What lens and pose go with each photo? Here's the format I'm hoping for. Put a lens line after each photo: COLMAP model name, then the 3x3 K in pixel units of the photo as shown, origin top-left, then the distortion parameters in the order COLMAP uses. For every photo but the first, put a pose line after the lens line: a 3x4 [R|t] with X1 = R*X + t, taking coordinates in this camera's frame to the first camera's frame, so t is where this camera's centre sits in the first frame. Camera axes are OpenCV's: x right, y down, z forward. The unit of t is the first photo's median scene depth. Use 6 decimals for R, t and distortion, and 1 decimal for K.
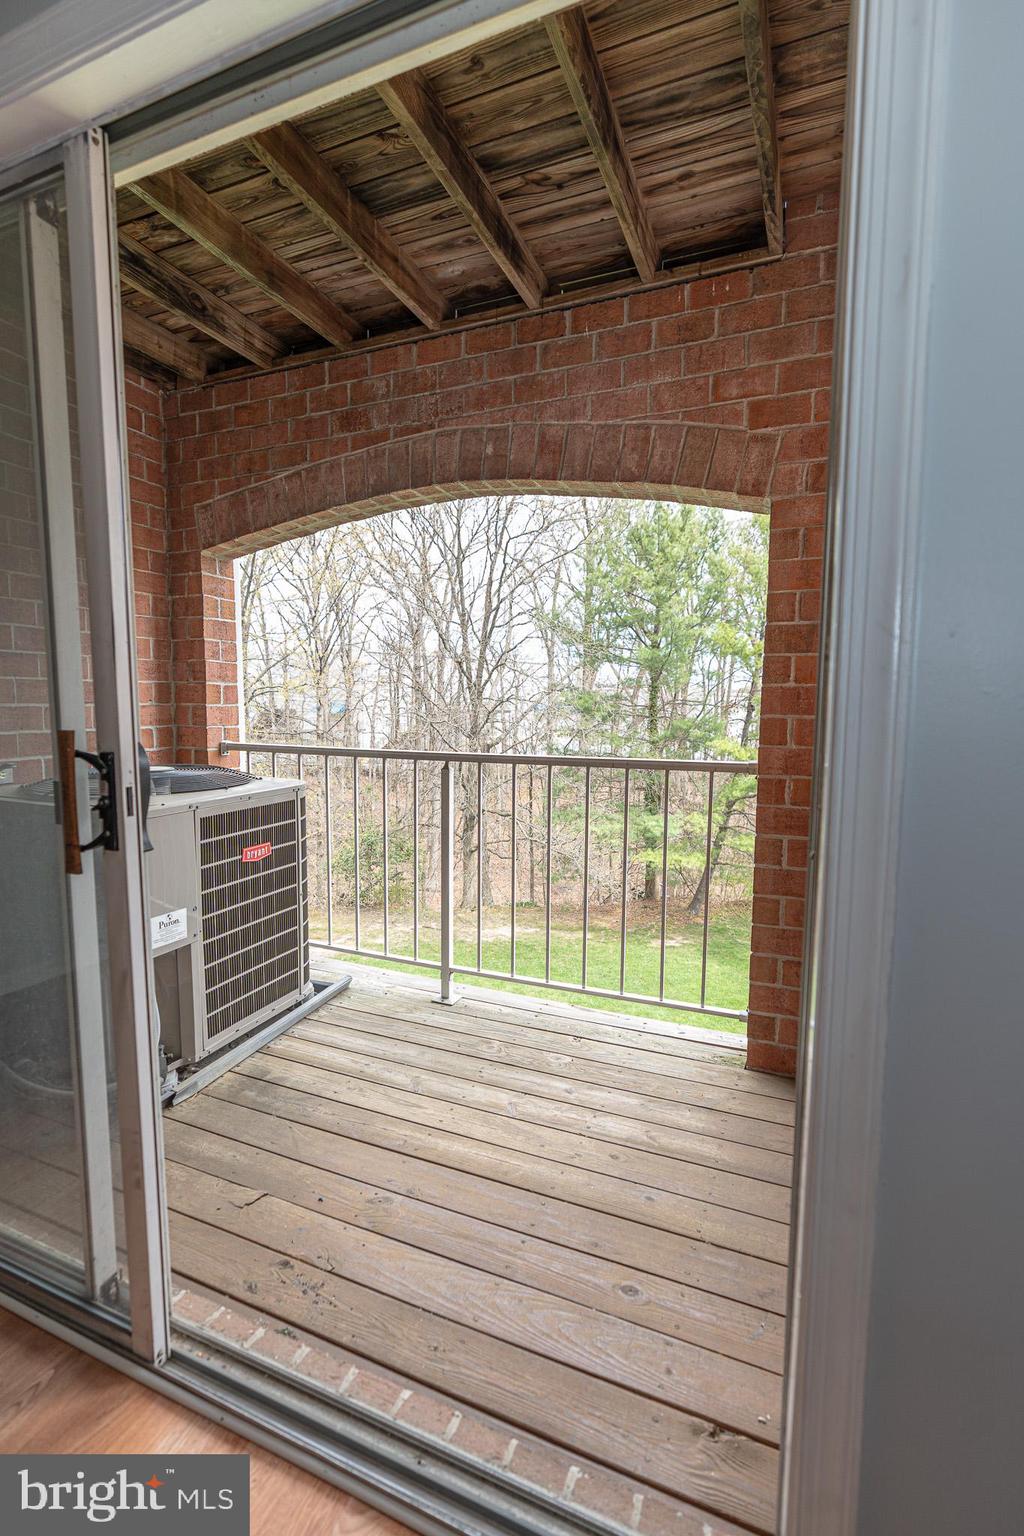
lens RADIAL K [[702.7, 0, 515.1], [0, 702.7, 771.7], [0, 0, 1]] dist [-0.001001, -0.000001]
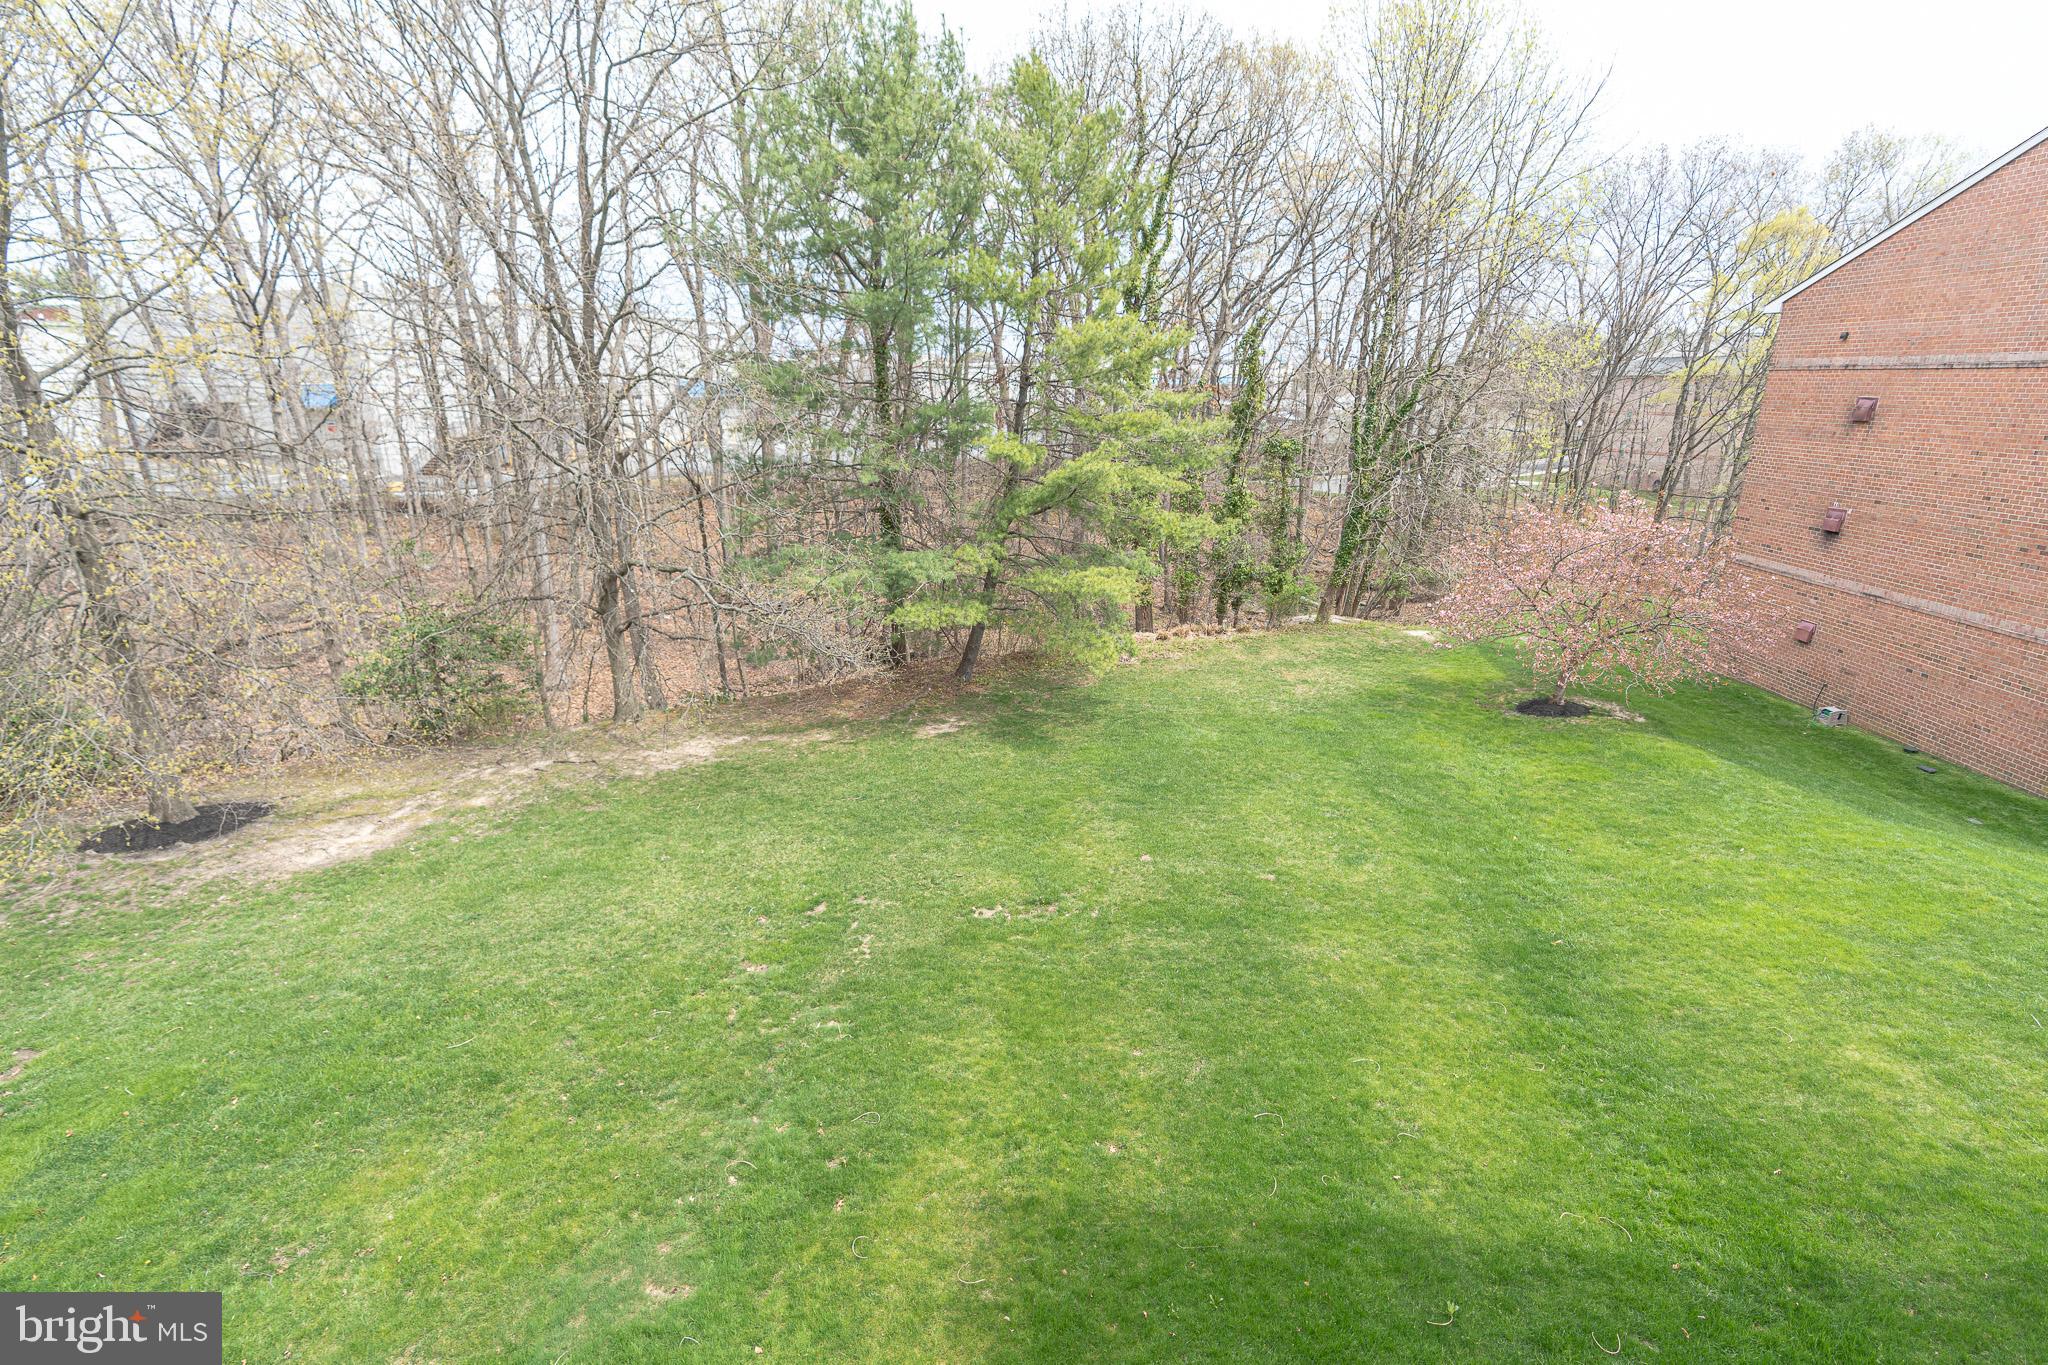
lens RADIAL K [[918.5, 0, 1030.9], [0, 918.5, 677.7], [0, 0, 1]] dist [-0.002104, -0.000043]
pose [[0.927385, -0.132409, 0.349892, -0.118515], [0.054292, 0.973004, 0.224312, -0.084021], [-0.370148, -0.189028, 0.909538, 0.963092]]
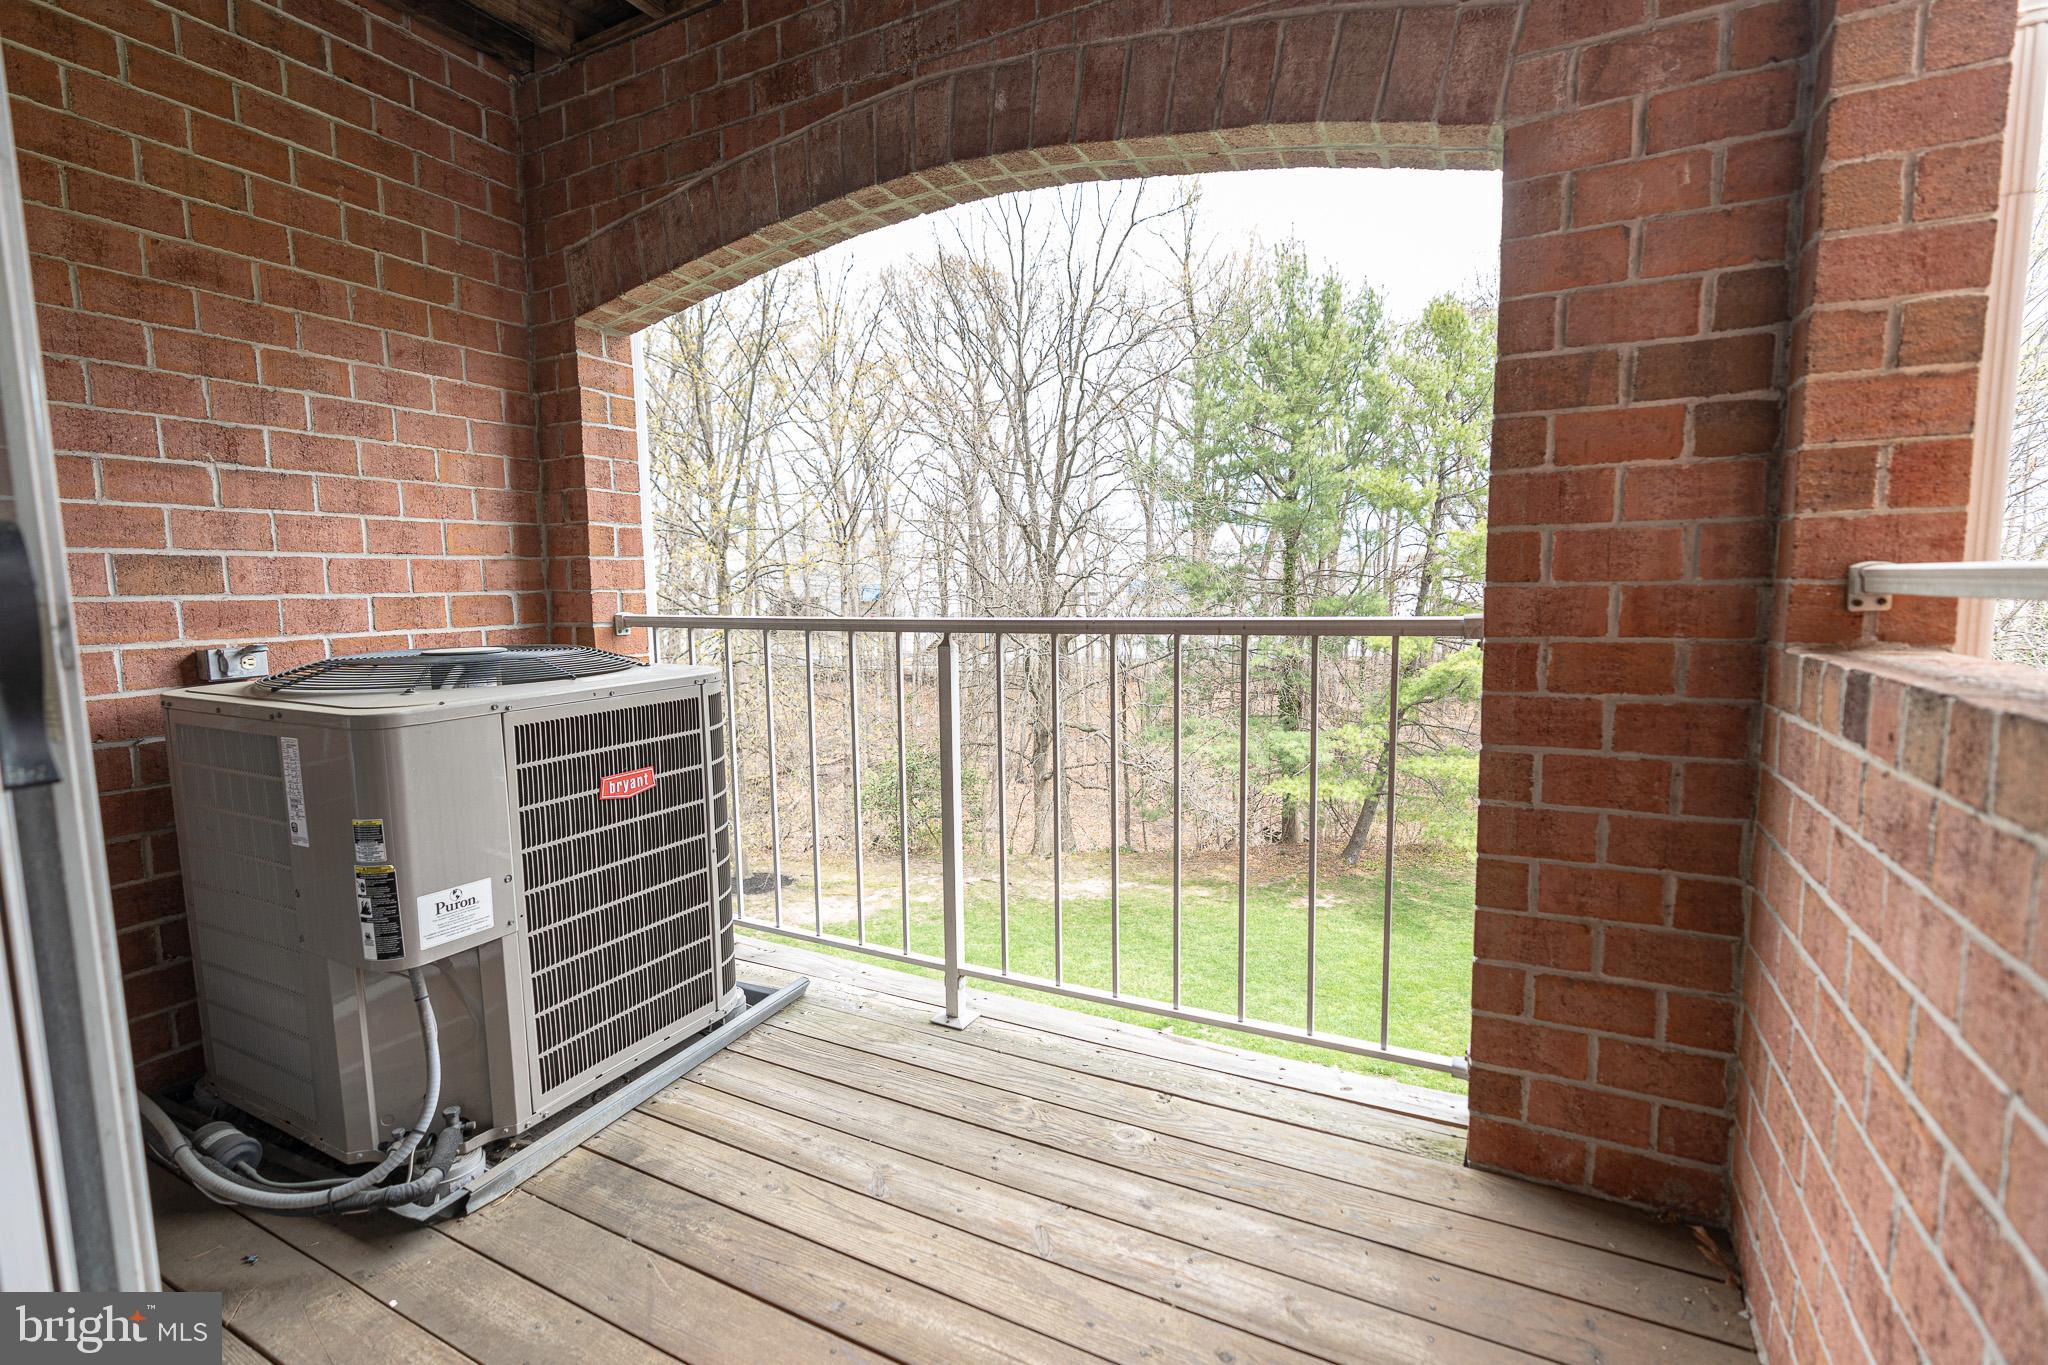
lens RADIAL K [[918.5, 0, 1030.9], [0, 918.5, 677.7], [0, 0, 1]] dist [-0.002104, -0.000043]
pose [[0.996544, -0.014929, -0.081719, 0.040653], [0.015177, 0.999882, 0.002420, 0.023300], [0.081673, -0.003652, 0.996652, 0.206064]]
